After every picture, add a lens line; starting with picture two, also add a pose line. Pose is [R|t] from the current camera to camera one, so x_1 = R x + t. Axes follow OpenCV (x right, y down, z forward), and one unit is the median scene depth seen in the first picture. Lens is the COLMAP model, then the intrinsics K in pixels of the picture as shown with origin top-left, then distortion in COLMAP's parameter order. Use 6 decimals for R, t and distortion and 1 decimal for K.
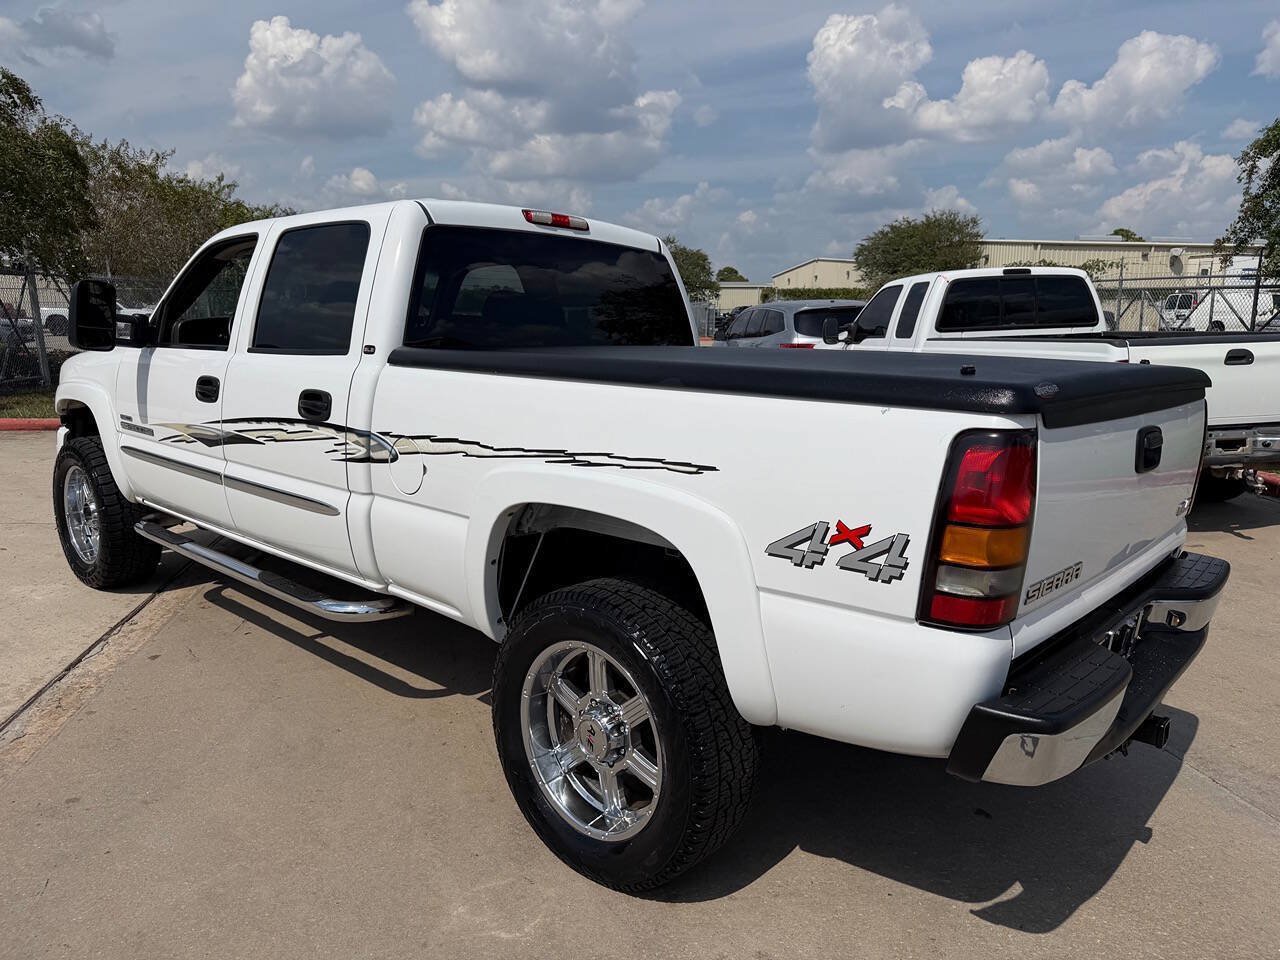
lens RADIAL K [[911.4, 0, 640.0], [0, 911.4, 480.0], [0, 0, 1]] dist [0.042000, -0.062460]
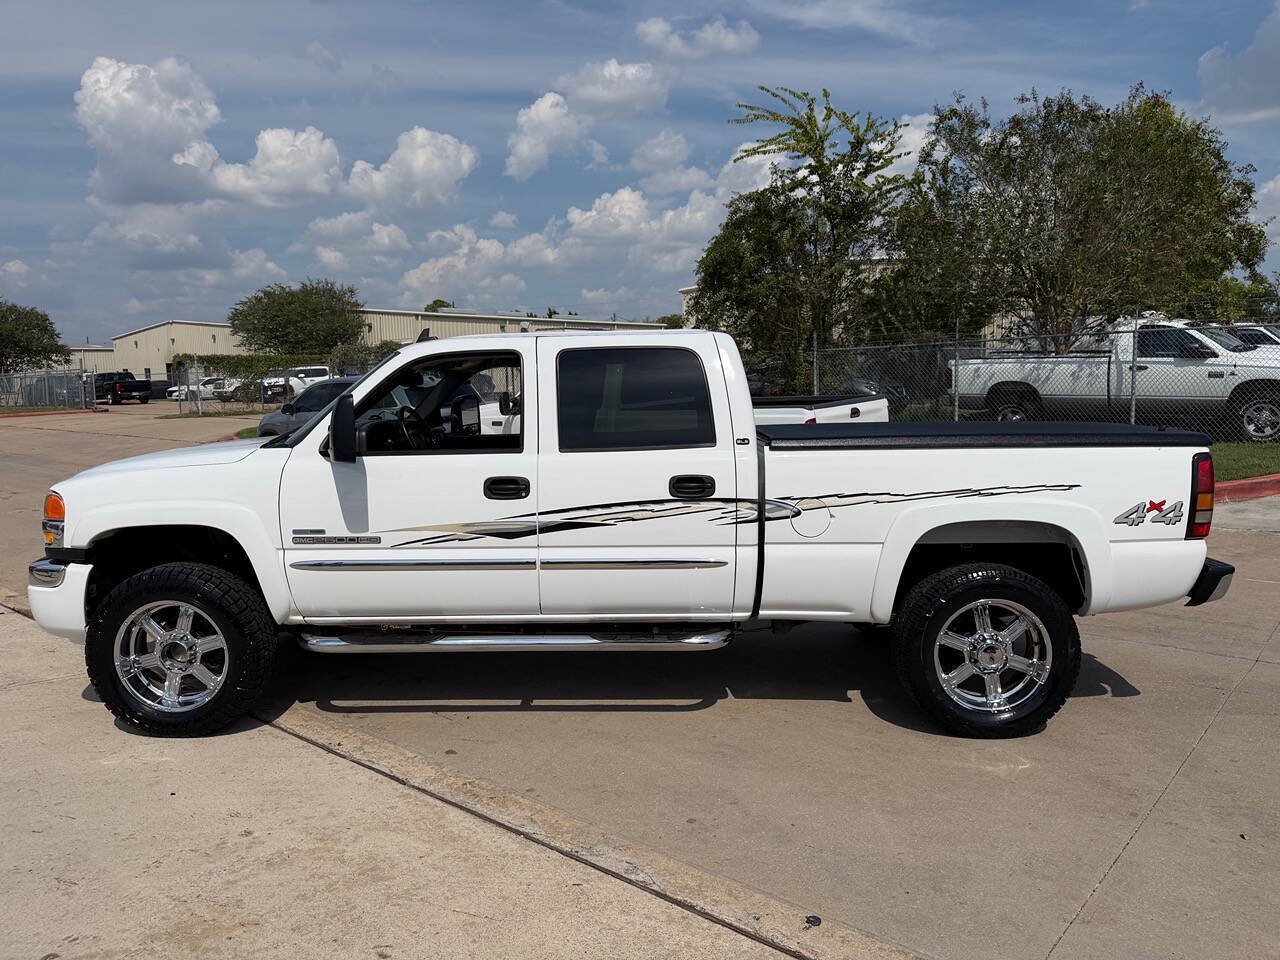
lens RADIAL K [[897.6, 0, 640.0], [0, 897.6, 480.0], [0, 0, 1]] dist [0.089139, -0.128346]
pose [[0.758132, -0.097241, 0.644811, -1.306671], [0.137776, 0.990383, -0.012634, -0.089518], [-0.637381, 0.098417, 0.764238, 0.069057]]
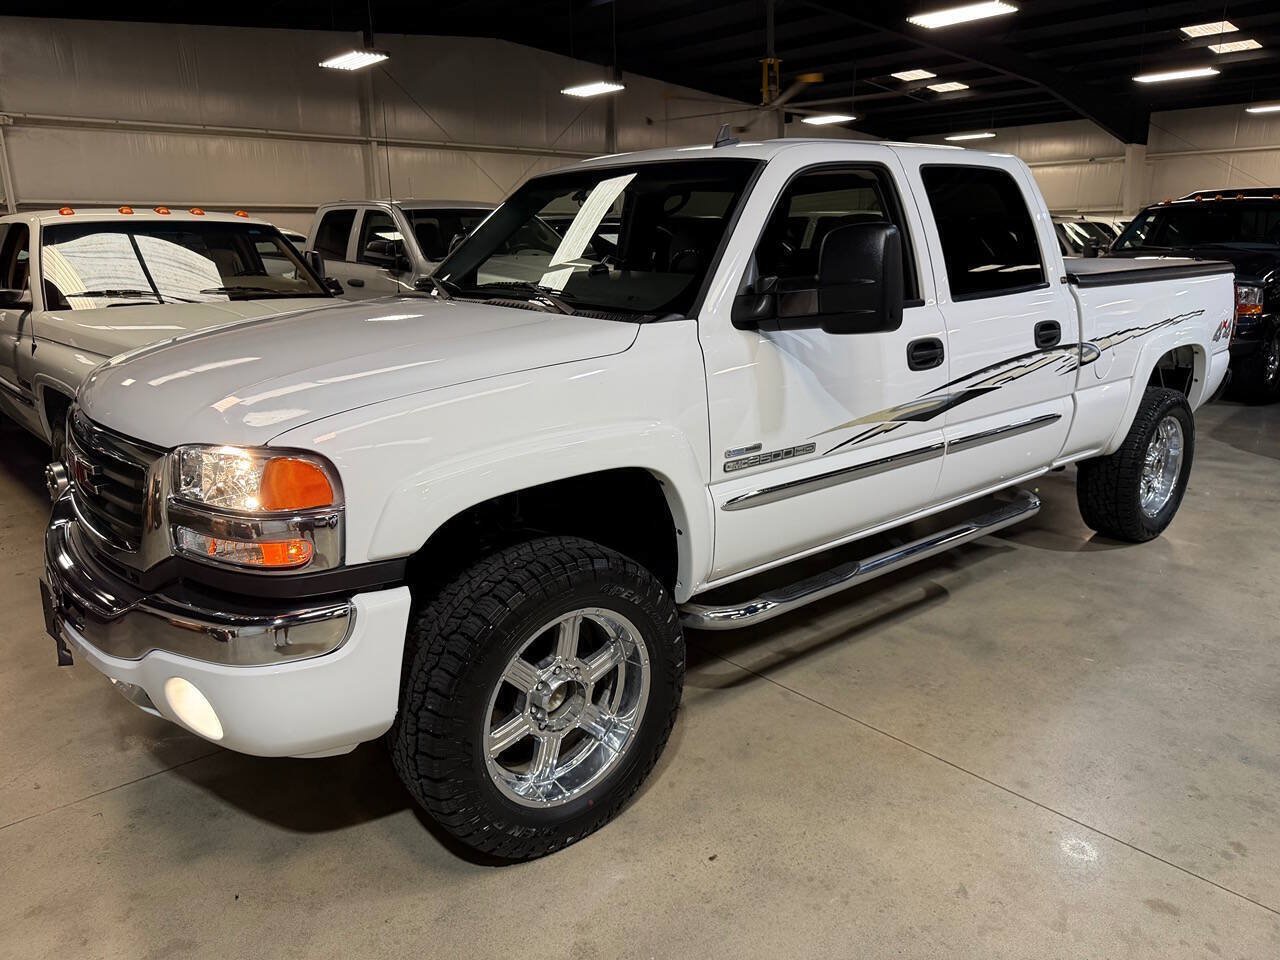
lens RADIAL K [[911.4, 0, 640.0], [0, 911.4, 480.0], [0, 0, 1]] dist [0.042000, -0.062460]
pose [[0.139246, -0.282768, 0.949027, -1.657802], [0.182627, 0.949258, 0.256041, -0.312488], [-0.973272, 0.137666, 0.183822, 1.384853]]
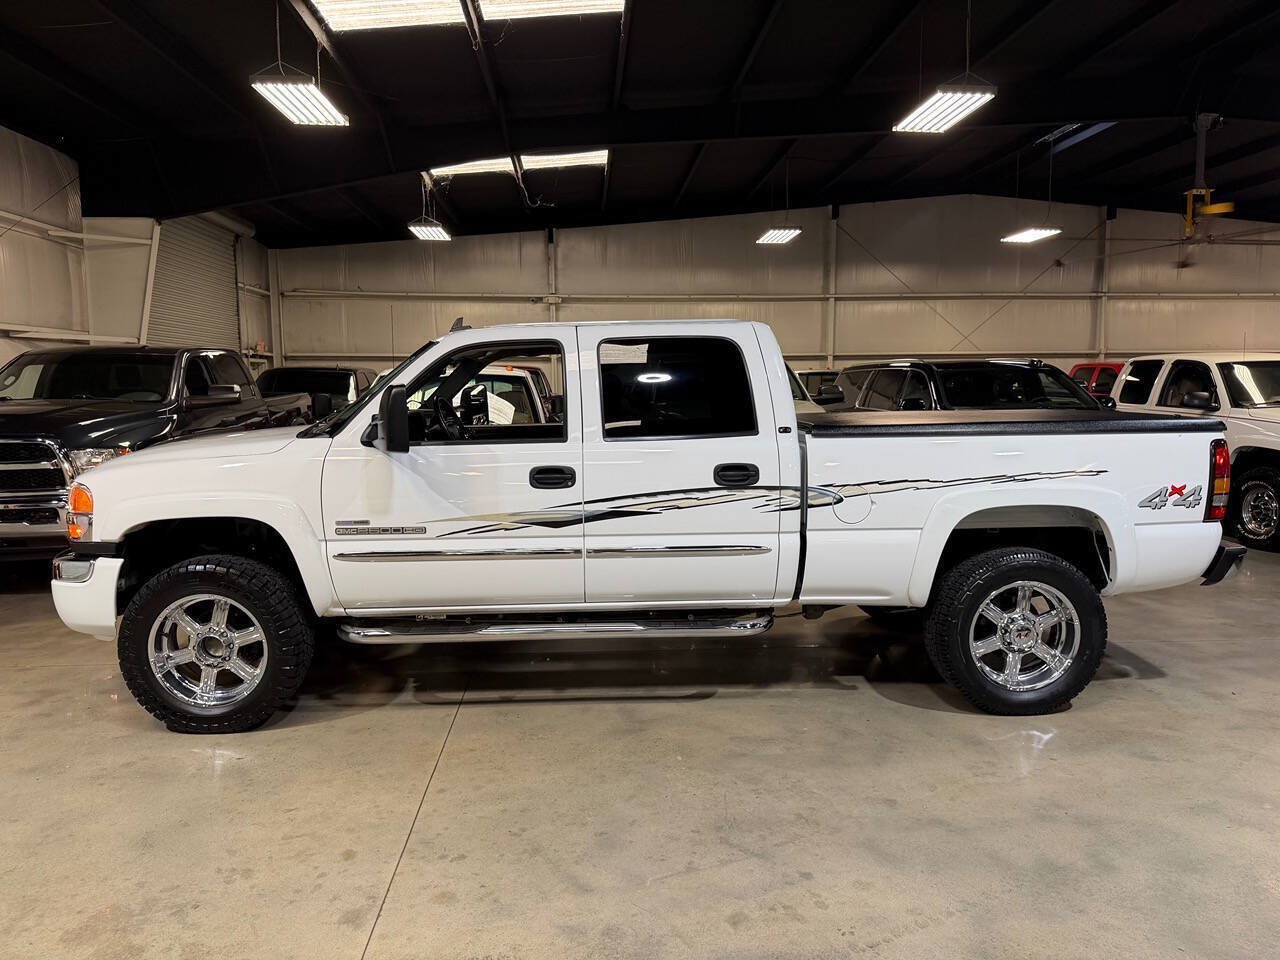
lens RADIAL K [[897.6, 0, 640.0], [0, 897.6, 480.0], [0, 0, 1]] dist [0.089139, -0.128346]
pose [[0.716378, -0.108273, 0.689260, -1.429369], [0.144390, 0.989506, 0.005367, -0.106653], [-0.682608, 0.095678, 0.724494, 0.160782]]
